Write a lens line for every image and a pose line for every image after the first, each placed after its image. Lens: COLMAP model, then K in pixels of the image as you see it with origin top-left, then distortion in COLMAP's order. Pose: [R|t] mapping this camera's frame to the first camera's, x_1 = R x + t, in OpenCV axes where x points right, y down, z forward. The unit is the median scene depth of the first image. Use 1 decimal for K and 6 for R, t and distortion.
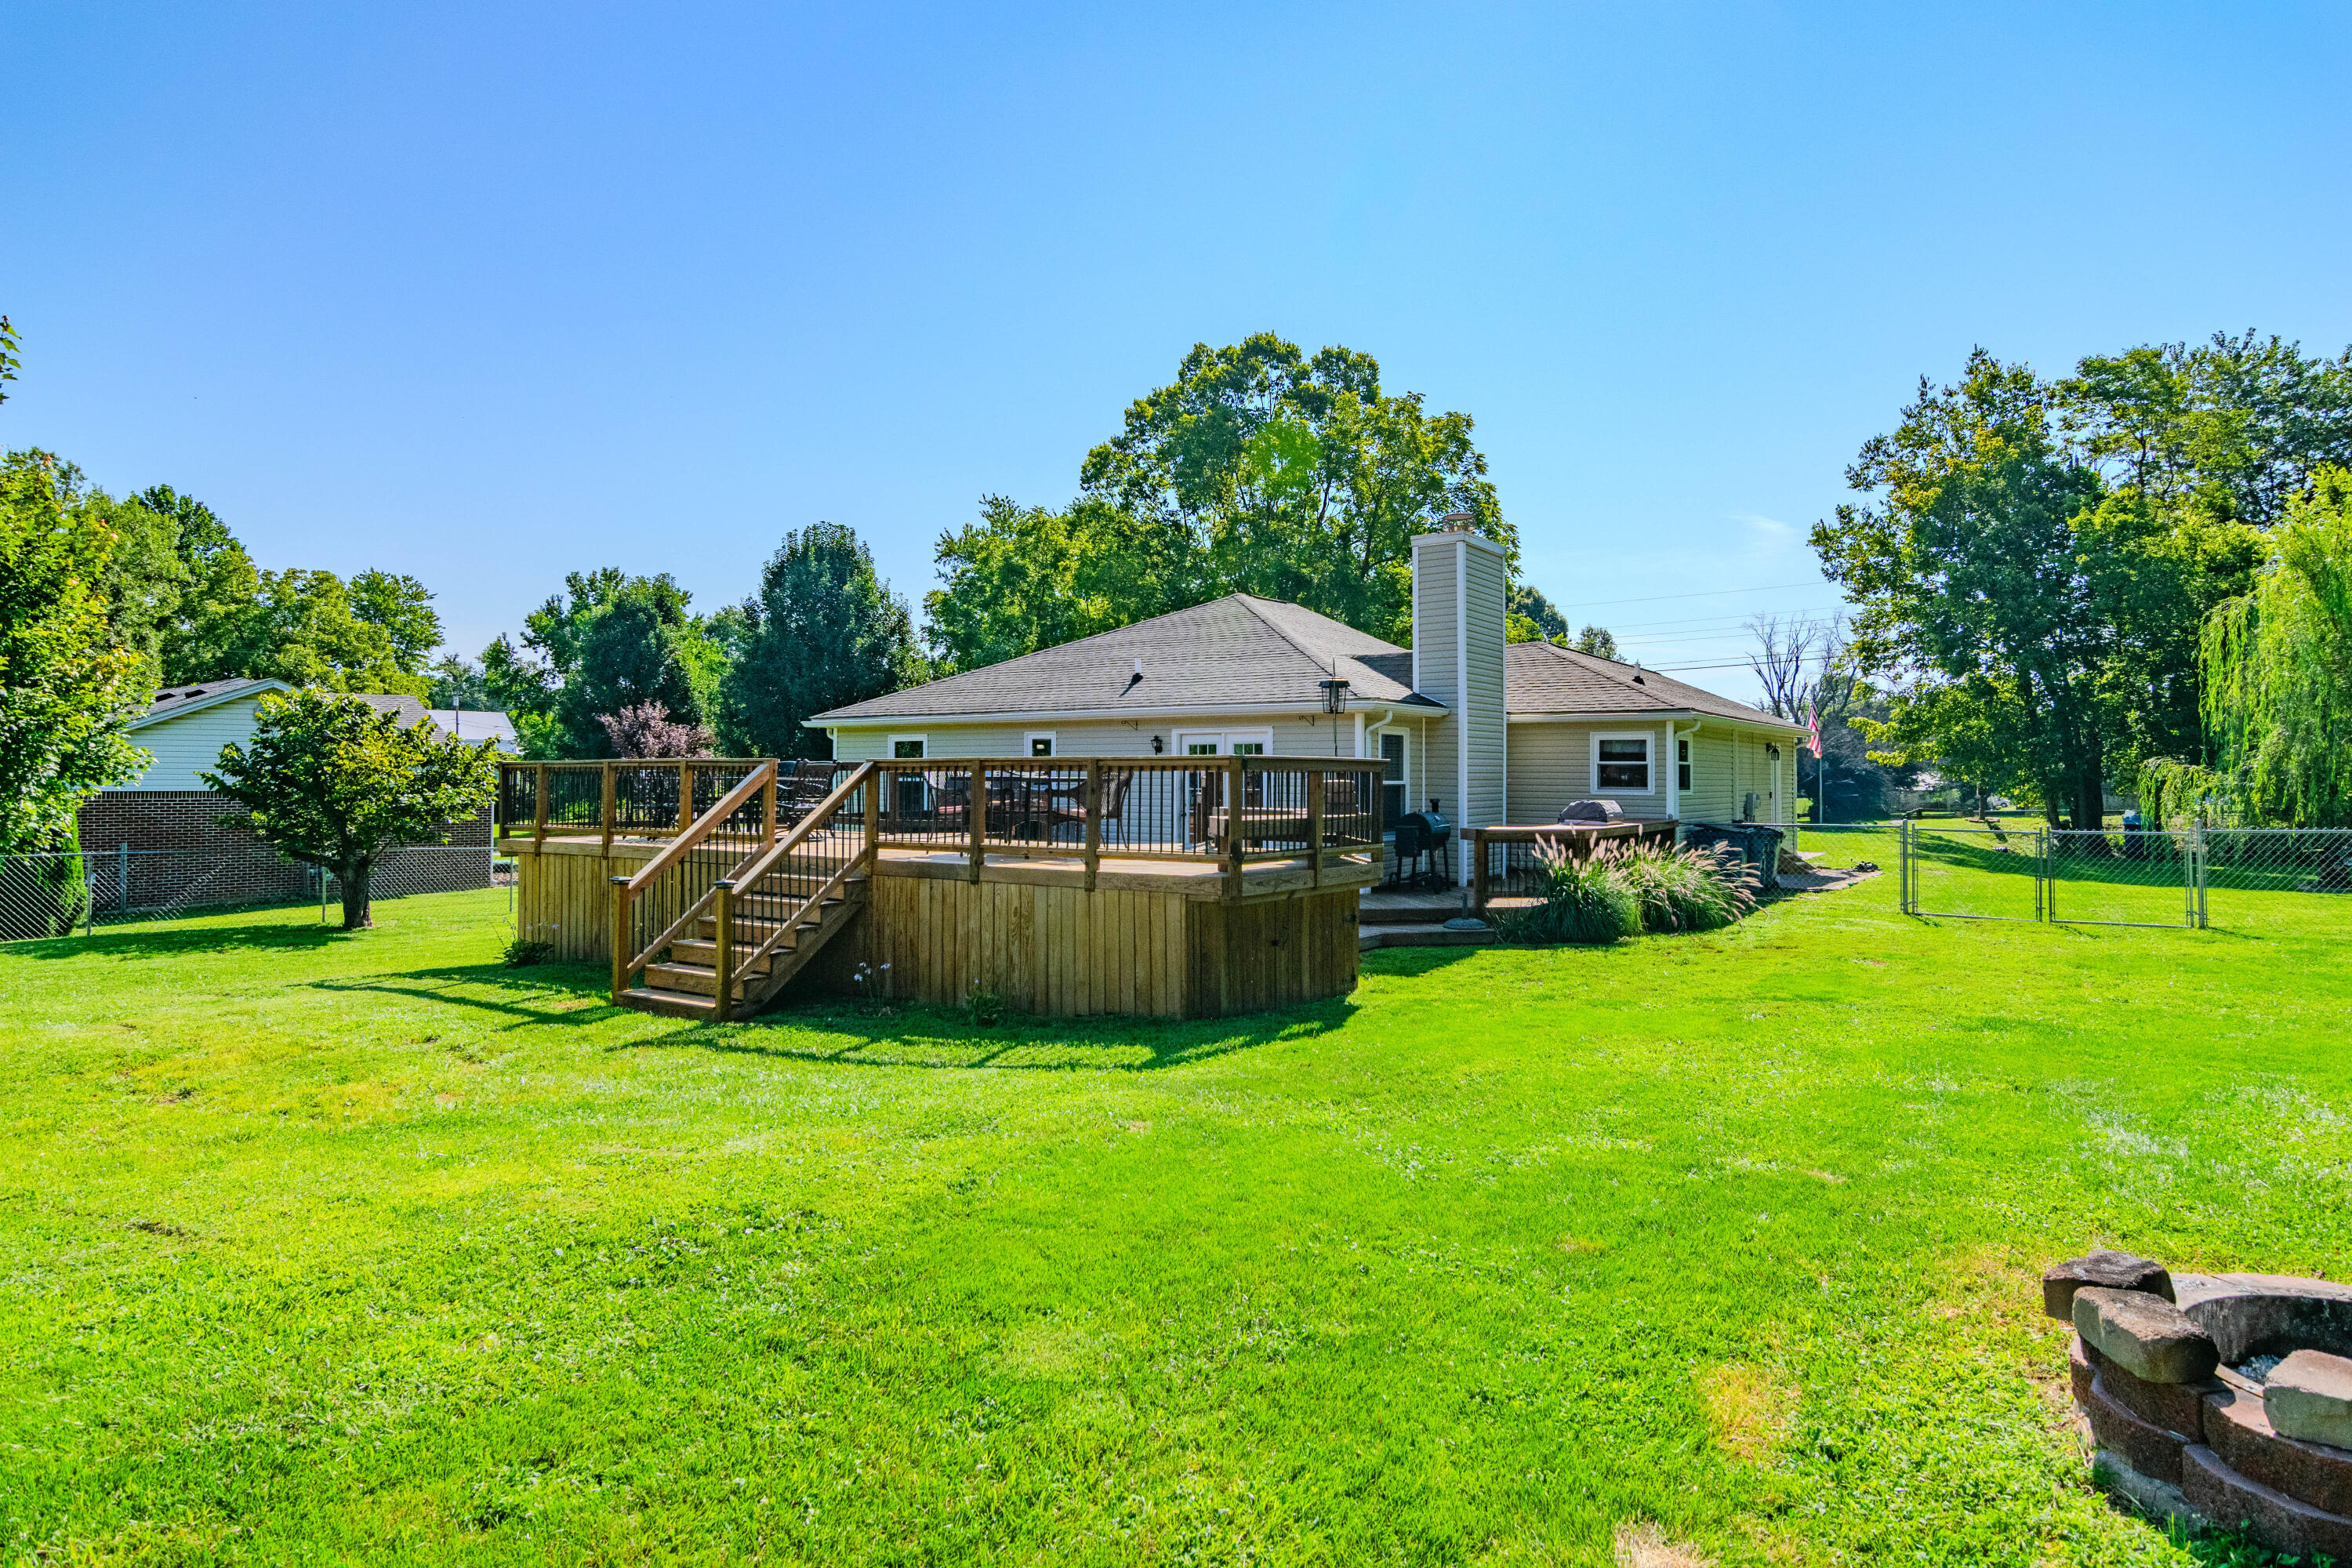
lens RADIAL K [[1260.2, 0, 1179.5], [0, 1260.2, 743.6], [0, 0, 1]] dist [-0.000849, -0.009511]
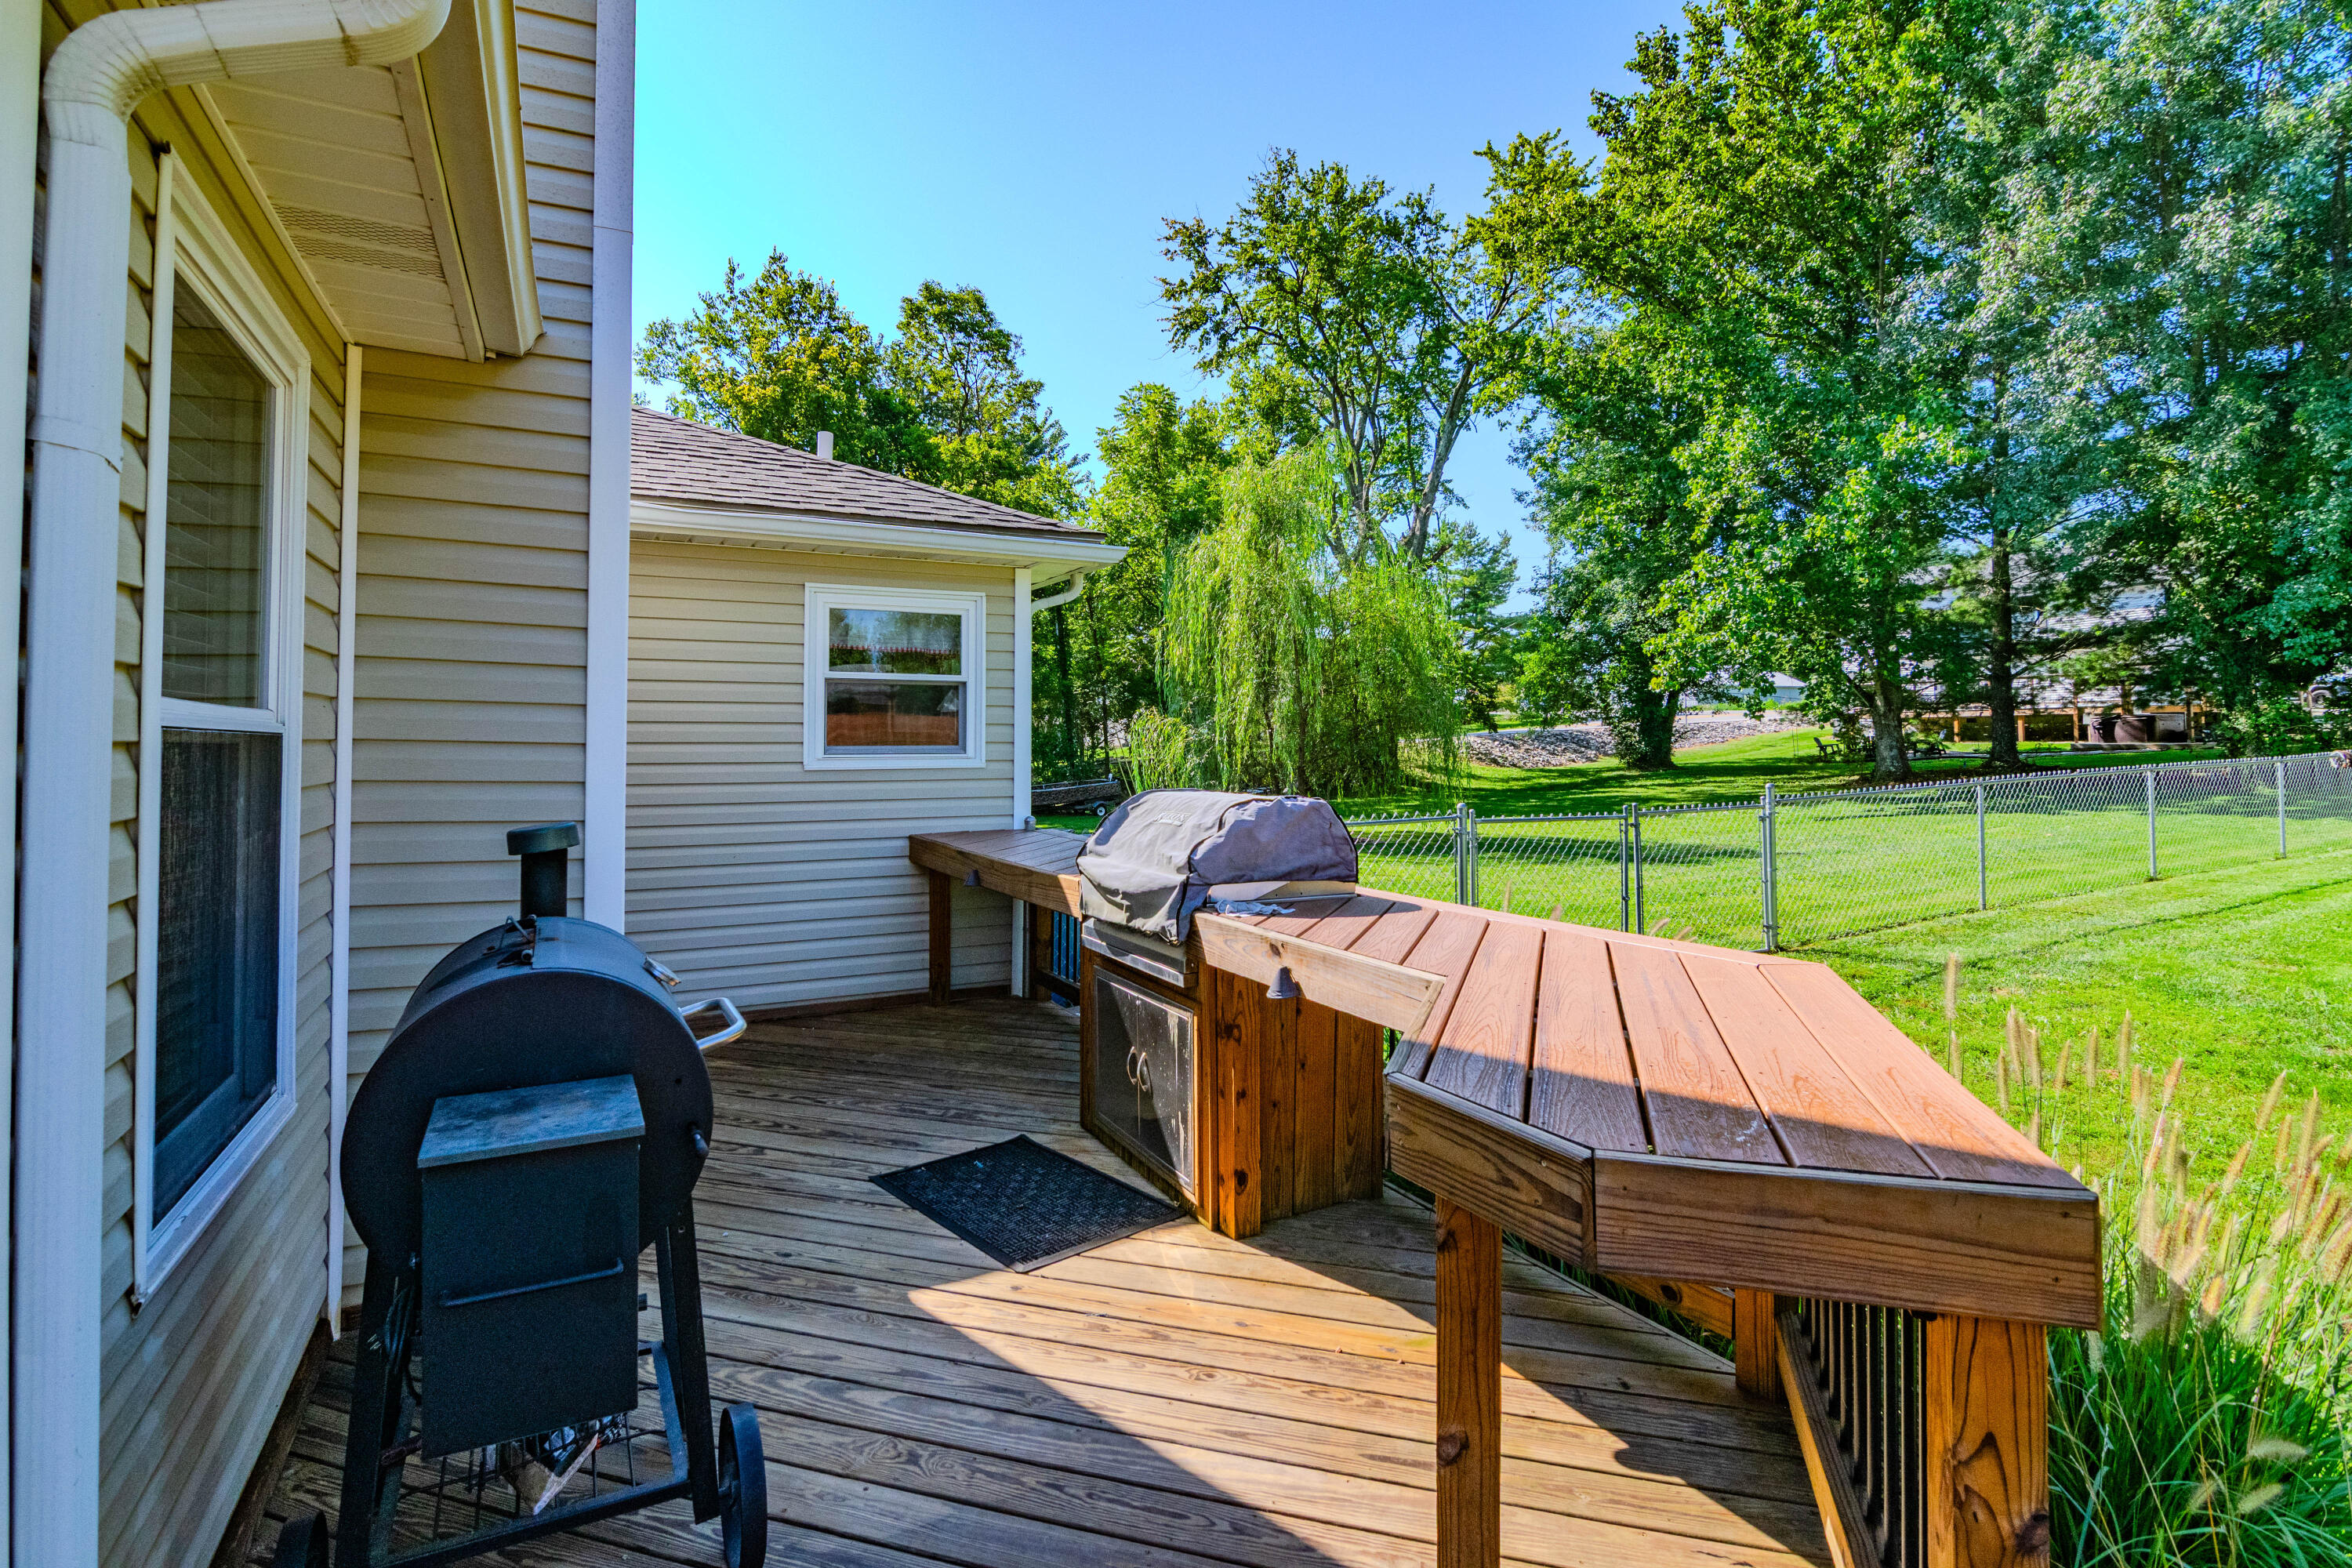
lens RADIAL K [[1157.4, 0, 1178.5], [0, 1157.4, 695.9], [0, 0, 1]] dist [-0.004411, -0.000798]
pose [[0.449093, 0.028983, 0.893015, 0.043124], [-0.017717, 0.999566, -0.023531, 0.014988], [-0.893309, -0.005254, 0.449412, 0.414340]]
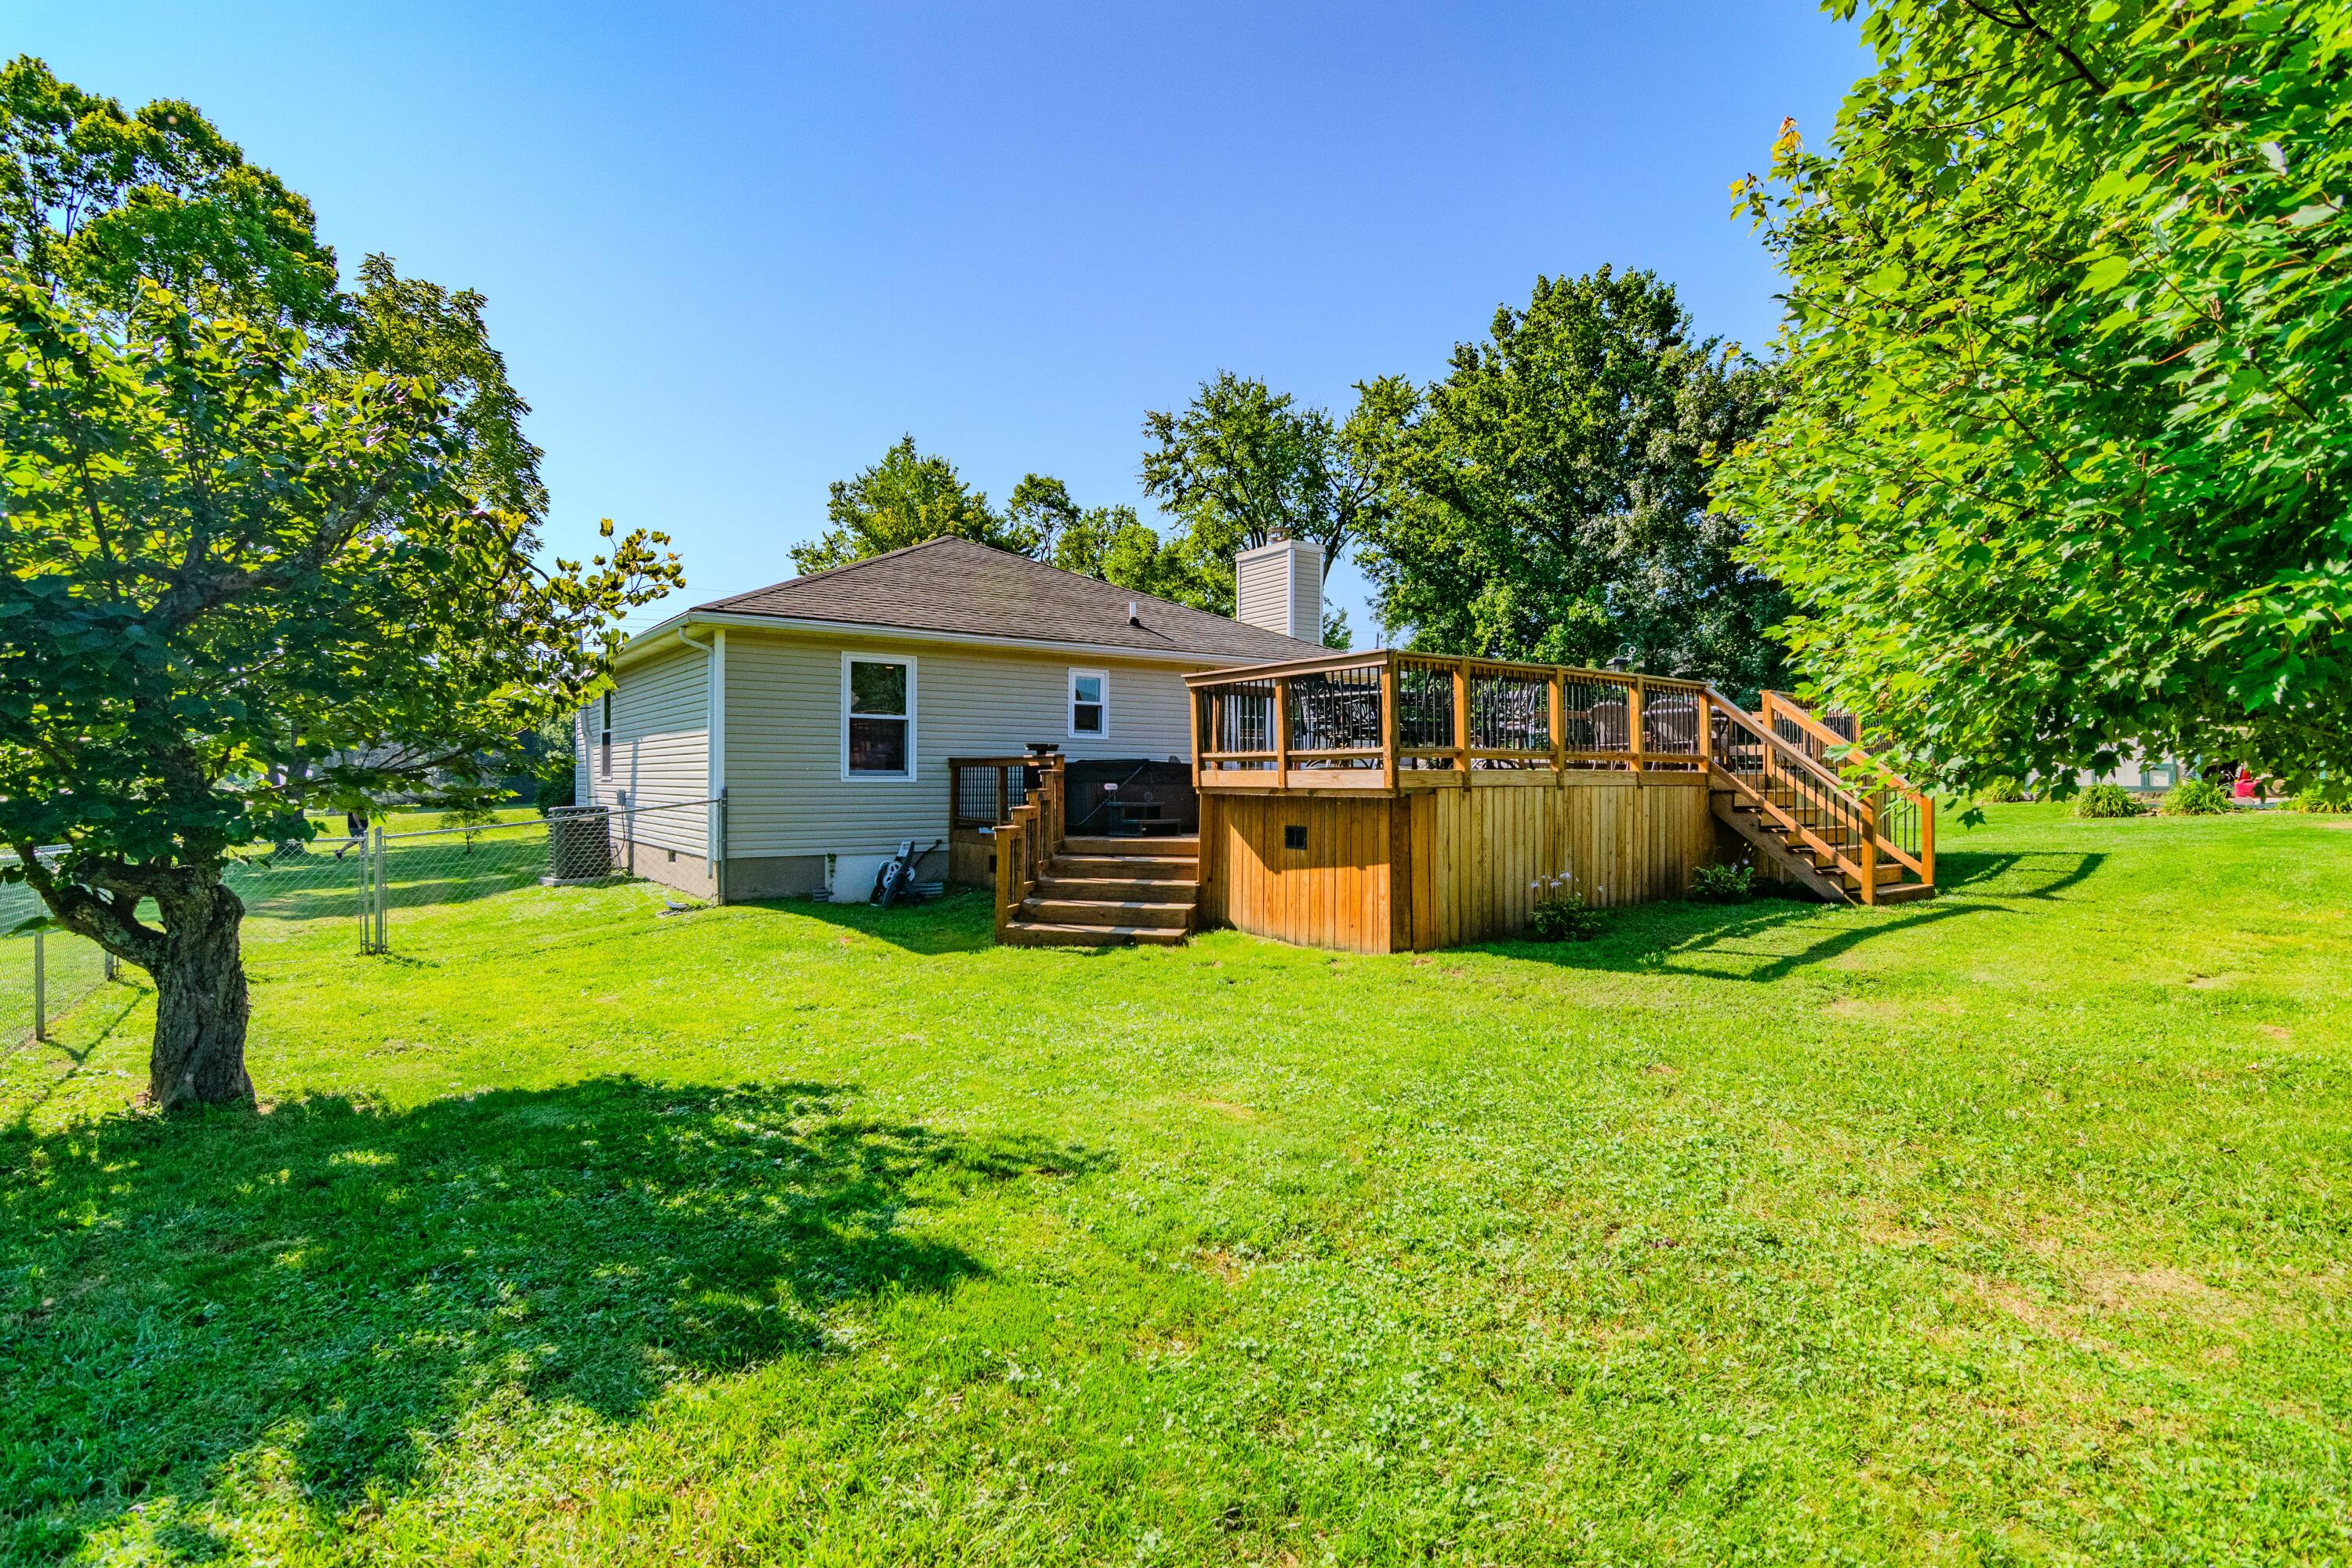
lens RADIAL K [[1139.1, 0, 1183.2], [0, 1139.1, 779.0], [0, 0, 1]] dist [-0.003670, -0.004799]
pose [[0.298755, -0.002554, 0.954326, -0.472376], [-0.027669, 0.999553, 0.011337, 0.031248], [-0.953929, -0.029792, 0.298551, 0.382876]]
